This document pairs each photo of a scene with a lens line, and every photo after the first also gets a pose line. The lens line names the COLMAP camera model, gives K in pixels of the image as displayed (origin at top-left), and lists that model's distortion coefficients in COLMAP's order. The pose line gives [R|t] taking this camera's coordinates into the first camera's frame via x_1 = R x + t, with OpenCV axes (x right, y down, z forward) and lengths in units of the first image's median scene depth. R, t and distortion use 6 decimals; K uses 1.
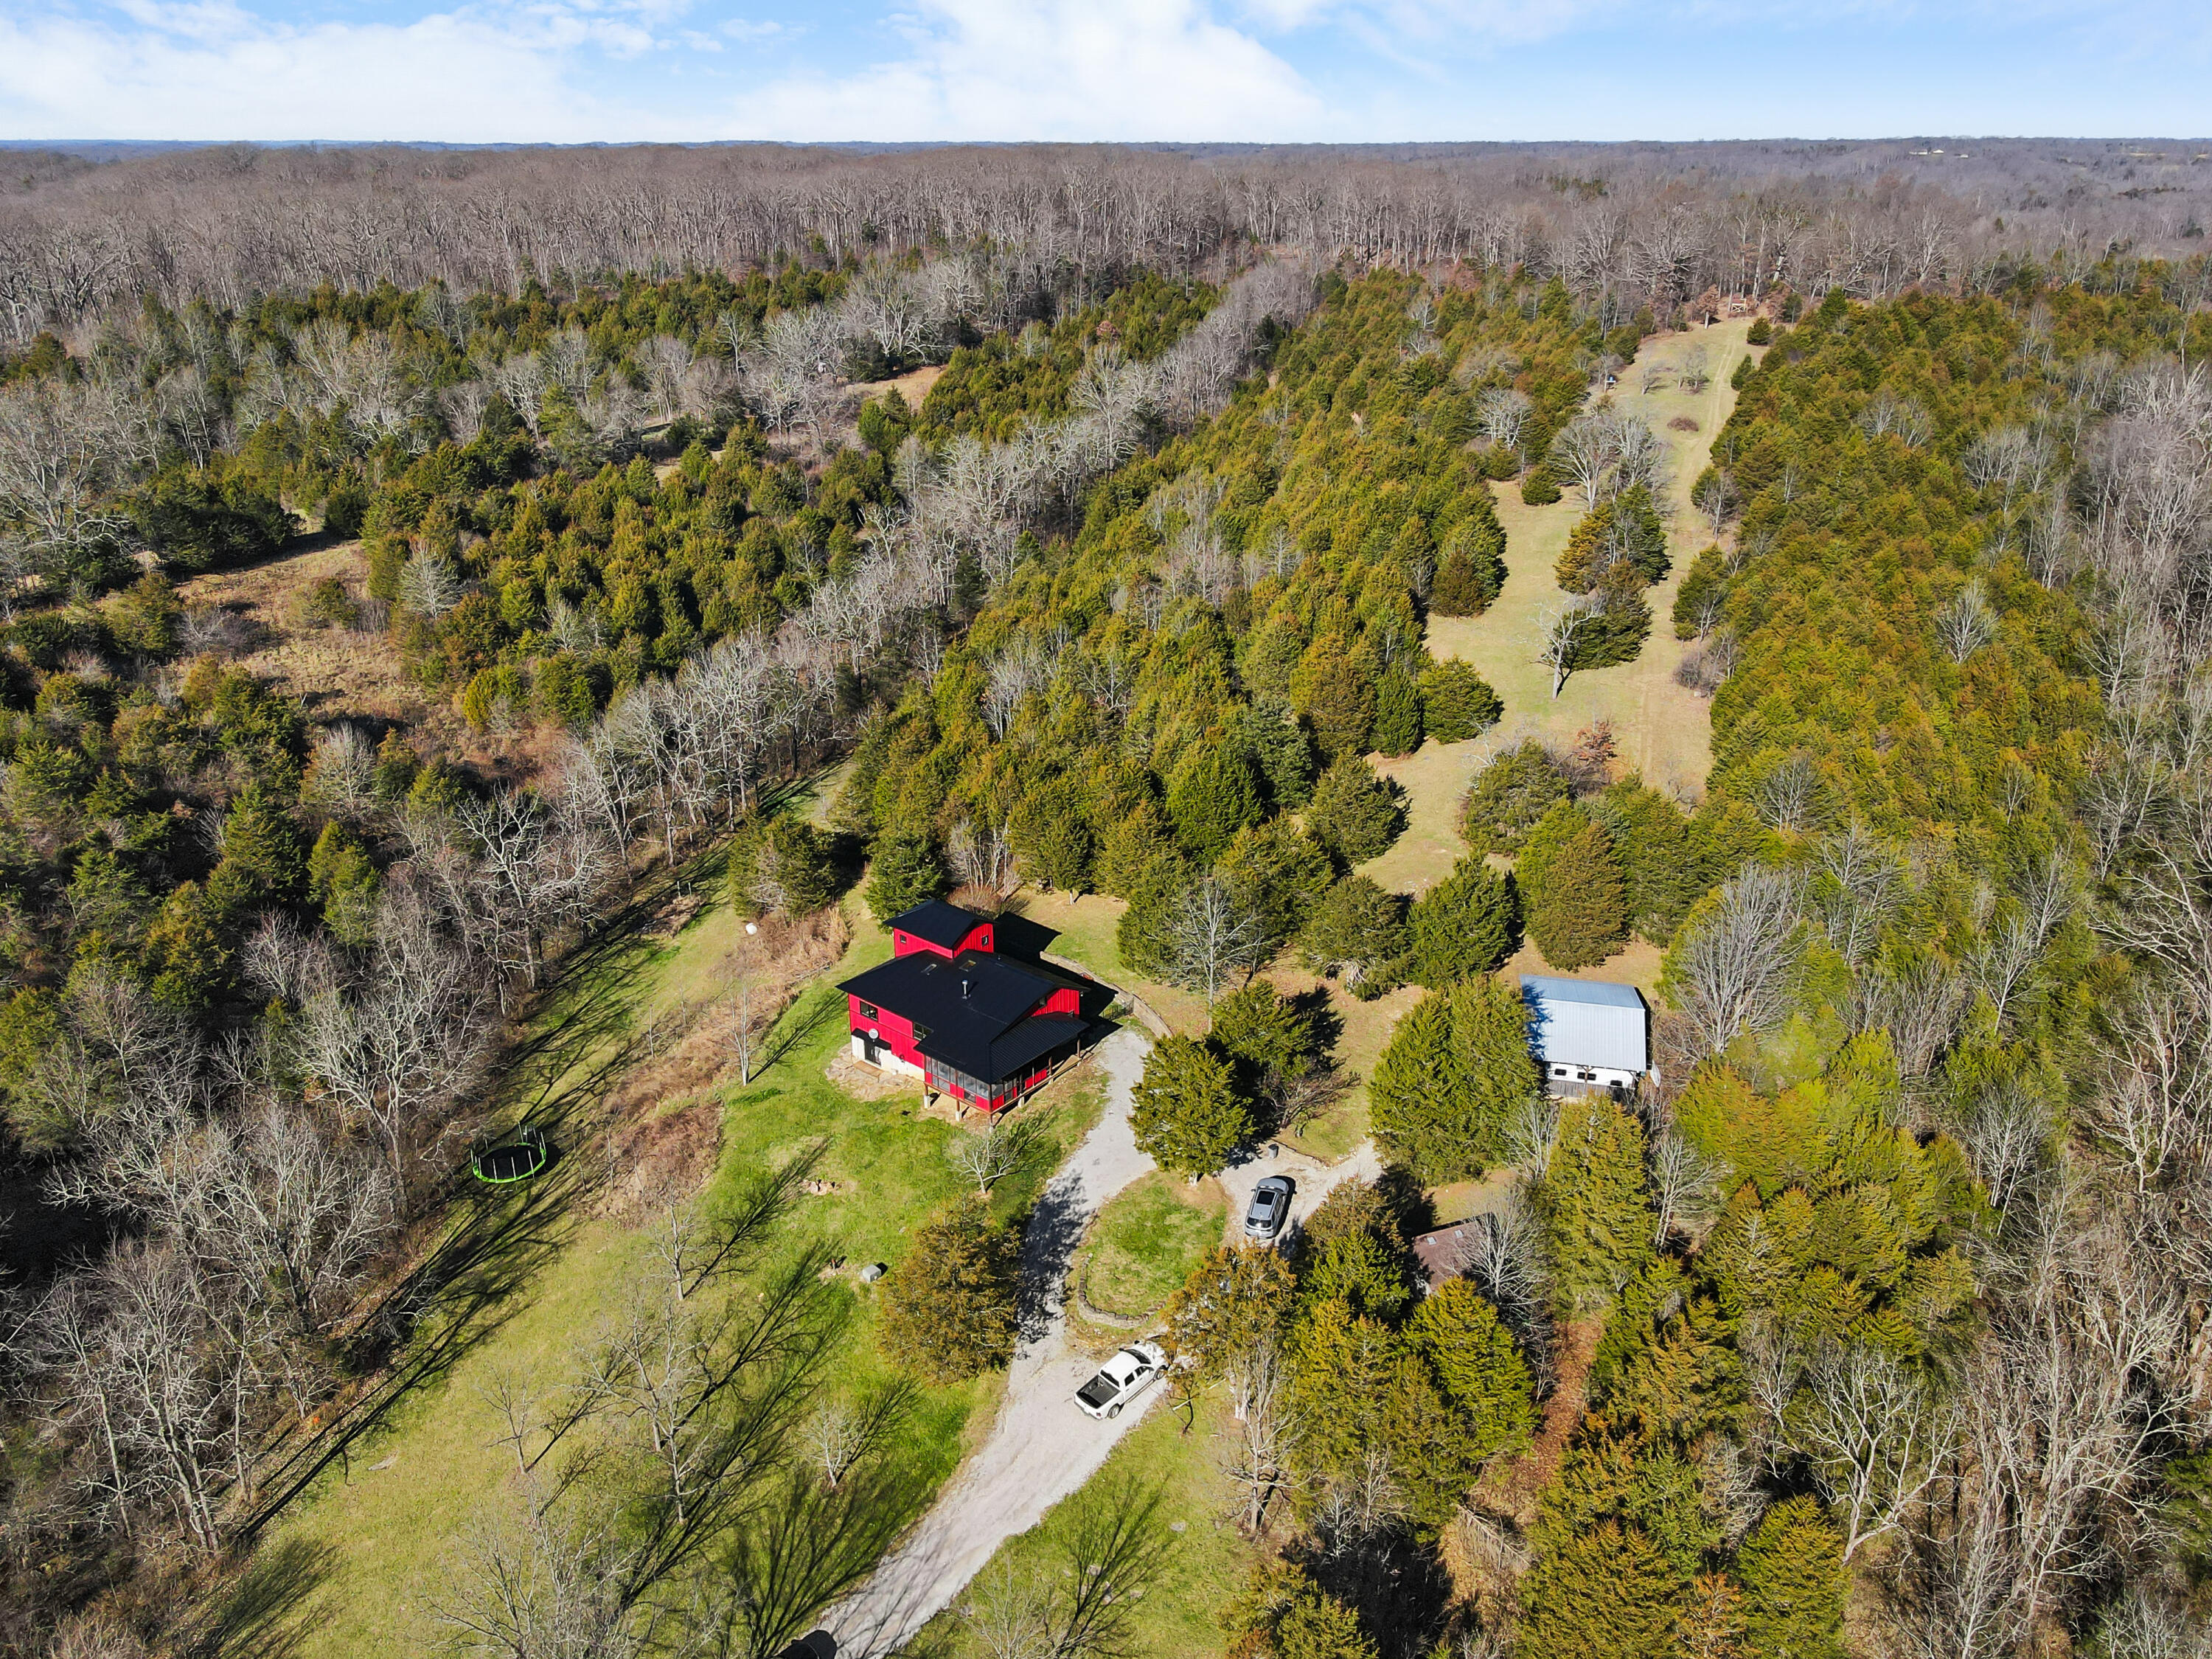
lens RADIAL K [[1653.5, 0, 1096.3], [0, 1653.5, 829.9], [0, 0, 1]] dist [-0.011319, 0.074478]
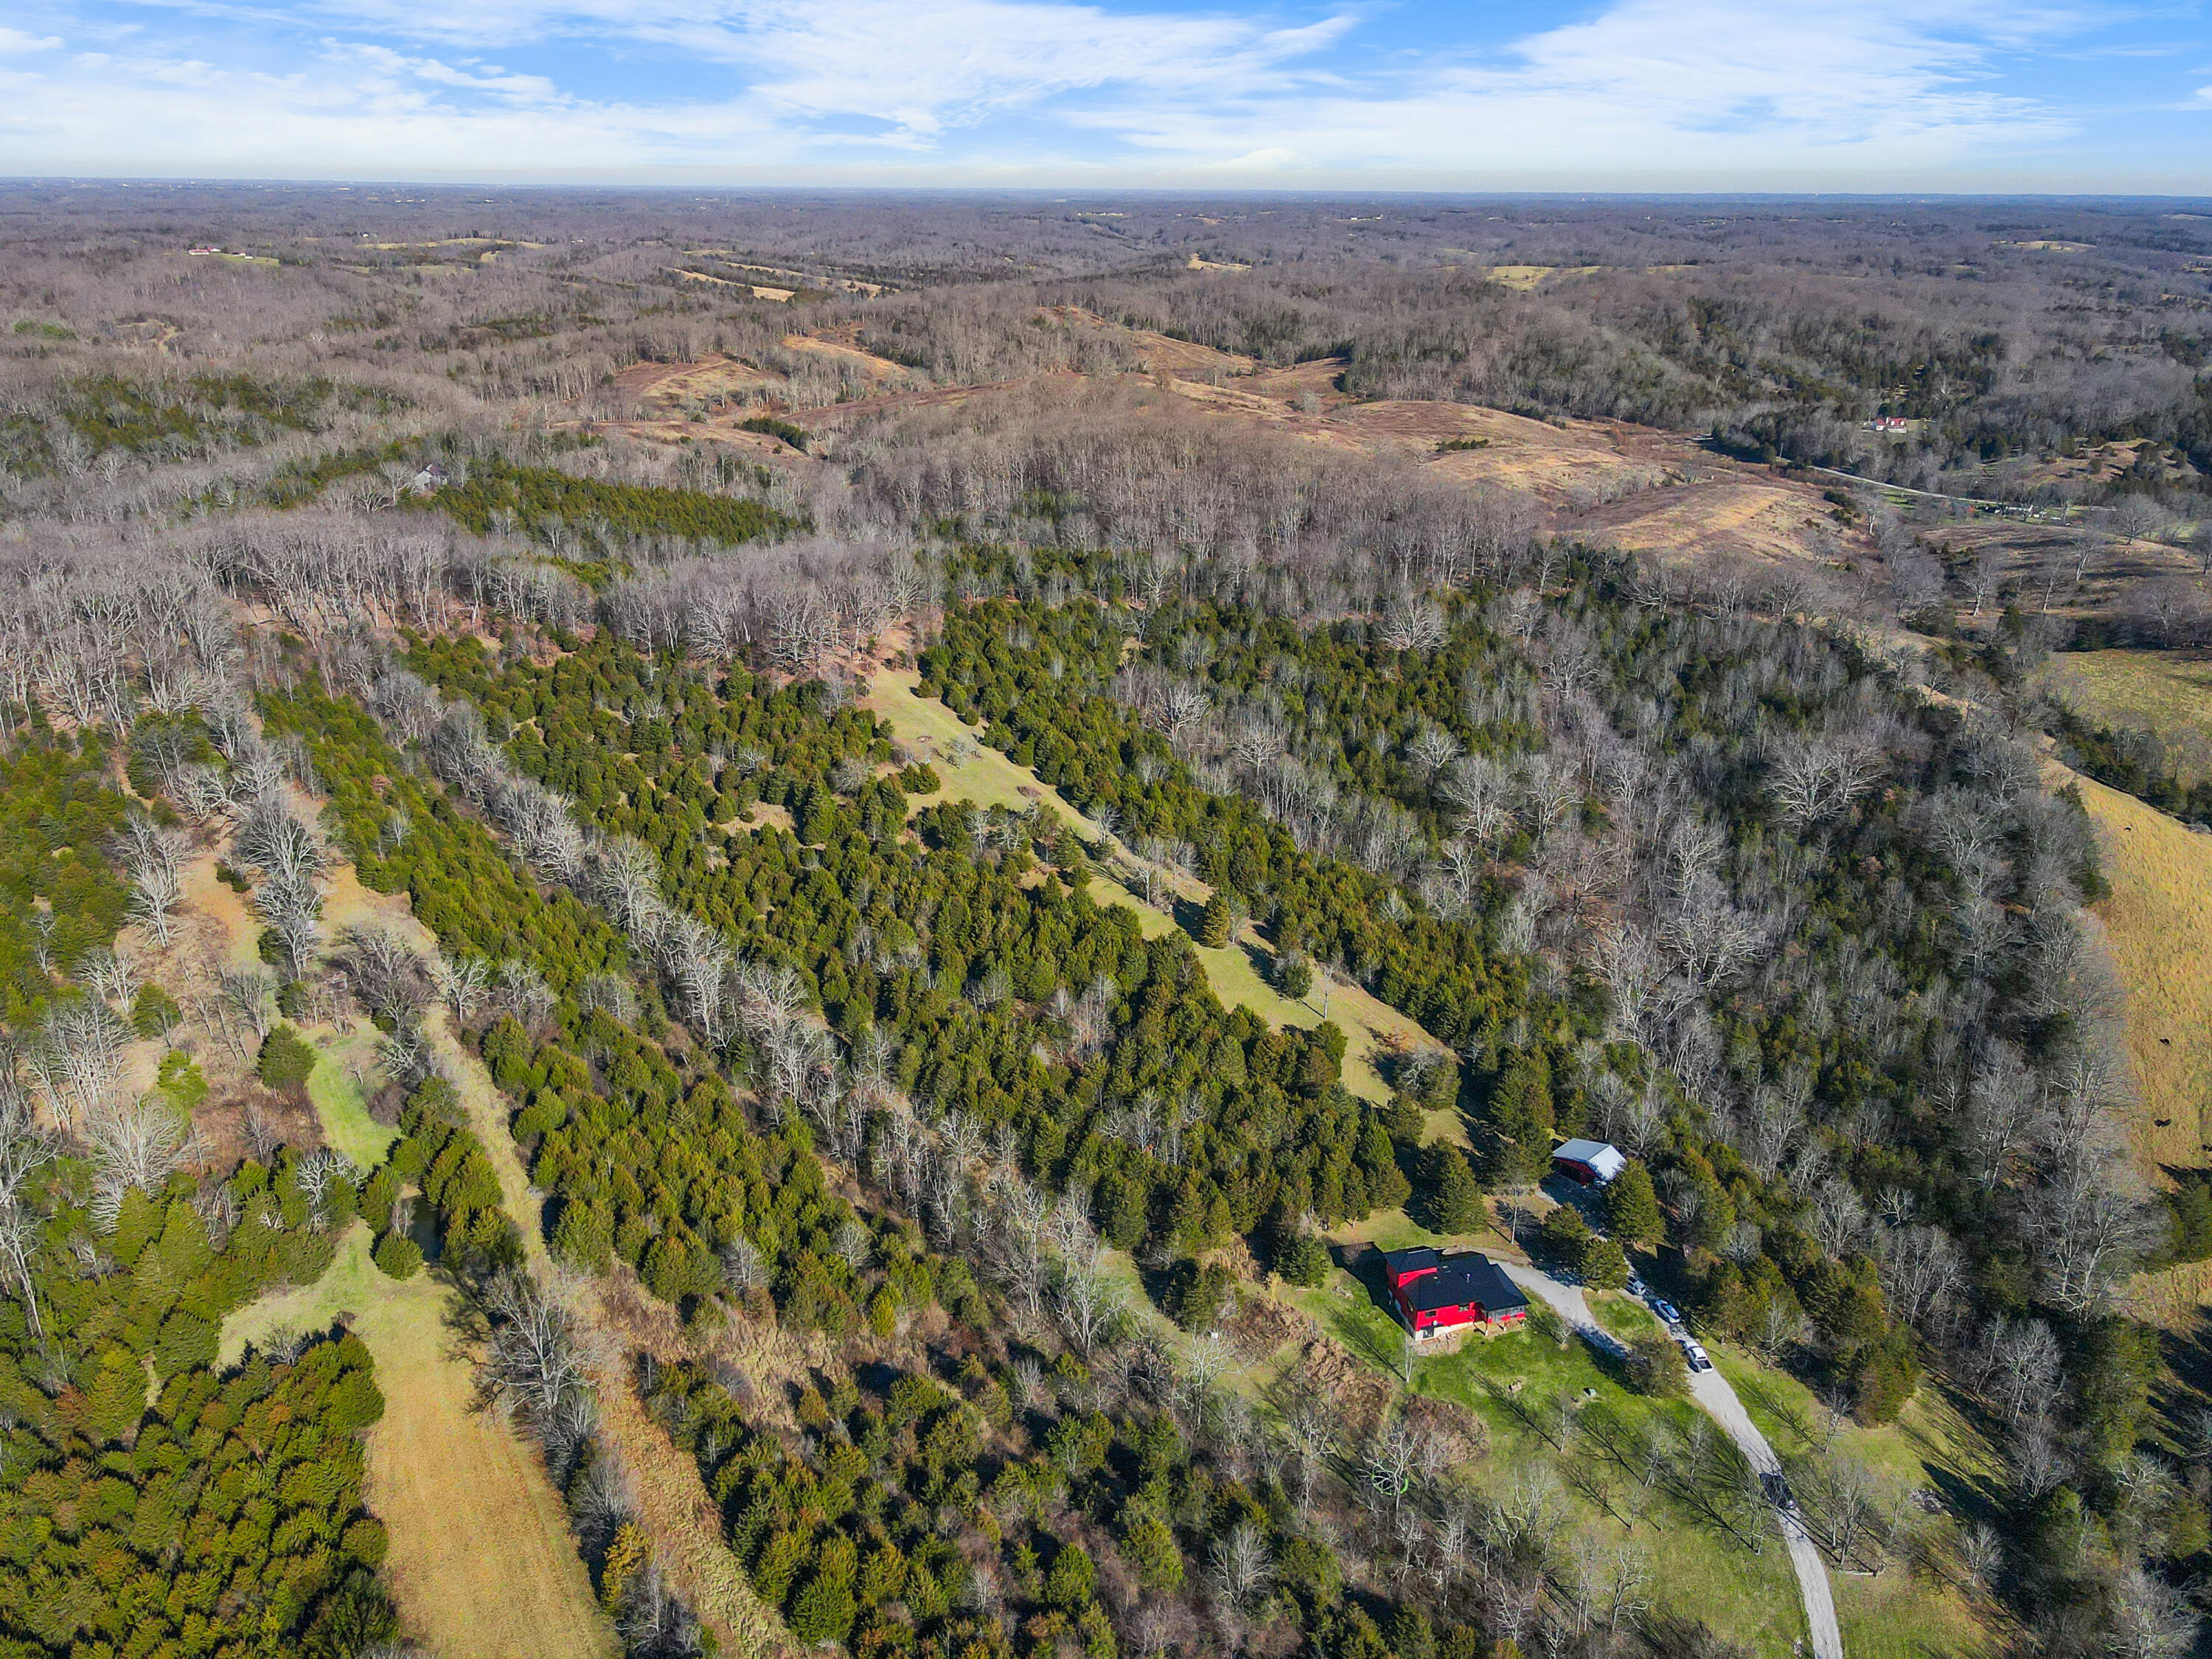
lens RADIAL K [[1667.4, 0, 1106.0], [0, 1667.4, 829.5], [0, 0, 1]] dist [0.021642, 0.003175]
pose [[0.569112, -0.303075, 0.764367, -1.400392], [0.313970, 0.939254, 0.138651, -0.687070], [-0.759957, 0.161080, 0.629698, -0.074154]]
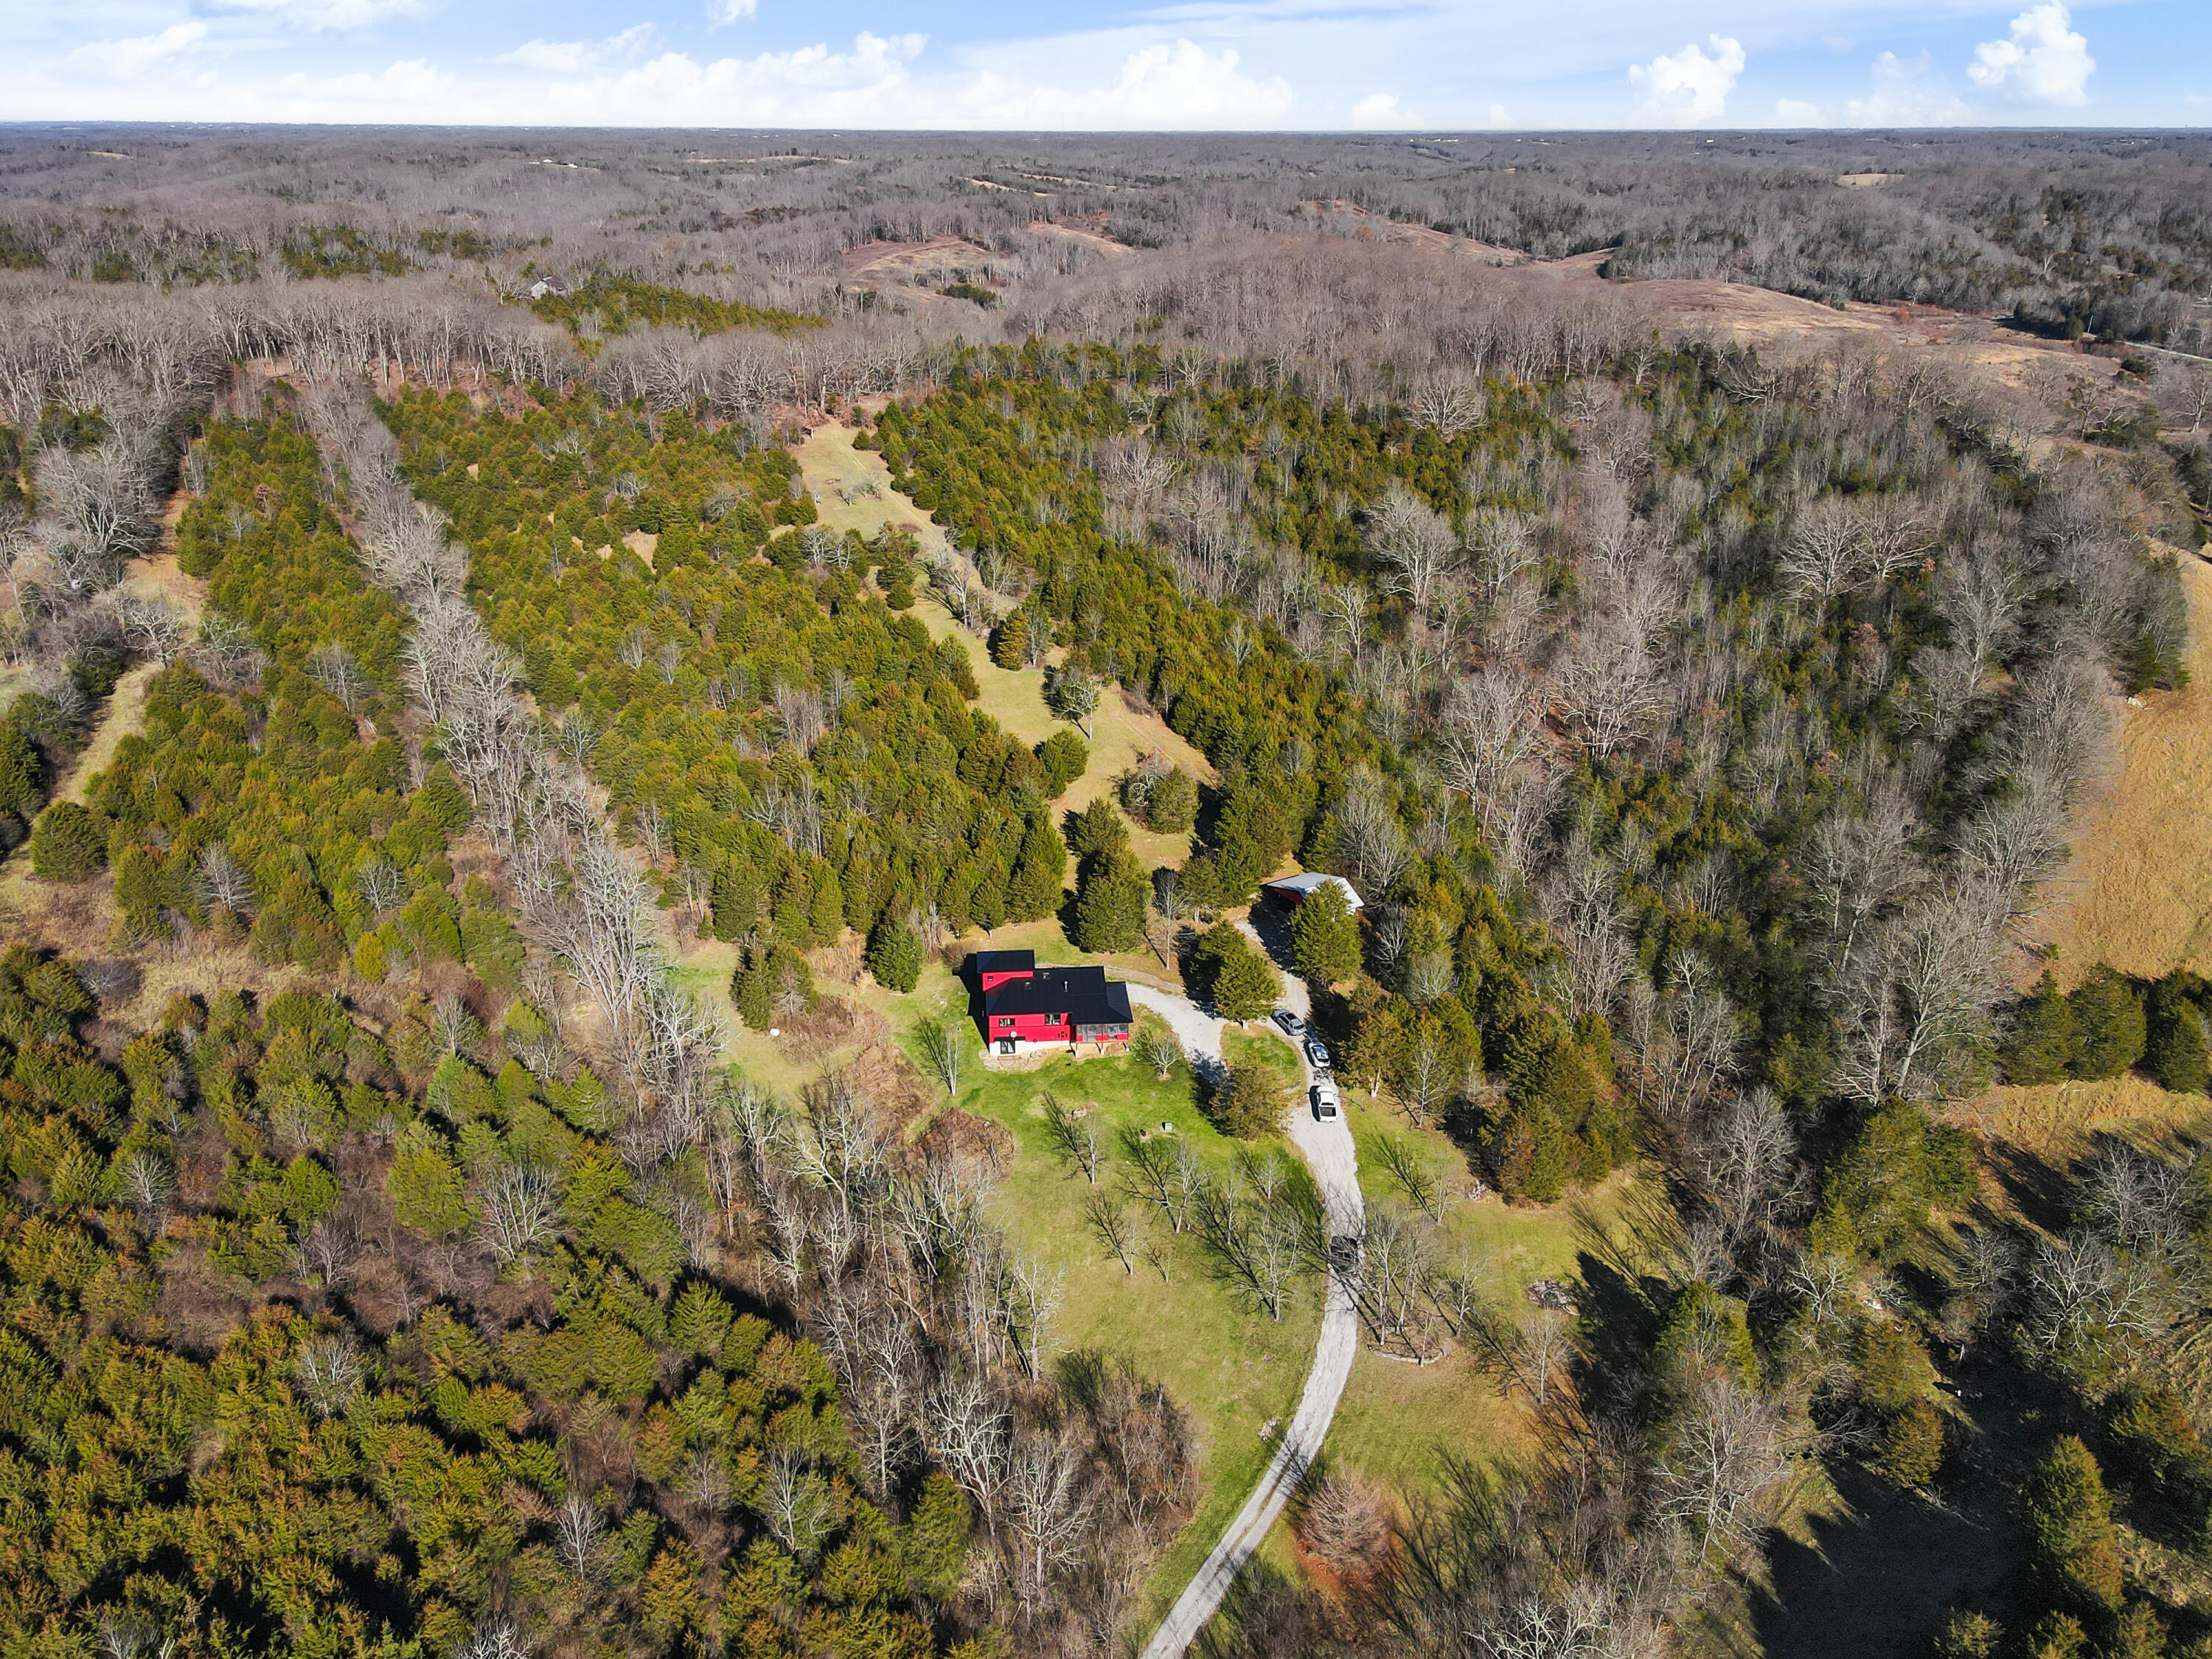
lens RADIAL K [[1669.6, 0, 1094.6], [0, 1669.6, 837.9], [0, 0, 1]] dist [0.026358, -0.001906]
pose [[0.721629, -0.280606, 0.632860, -0.856678], [0.271088, 0.955703, 0.114641, -0.186014], [-0.636996, 0.088833, 0.765732, -0.278069]]
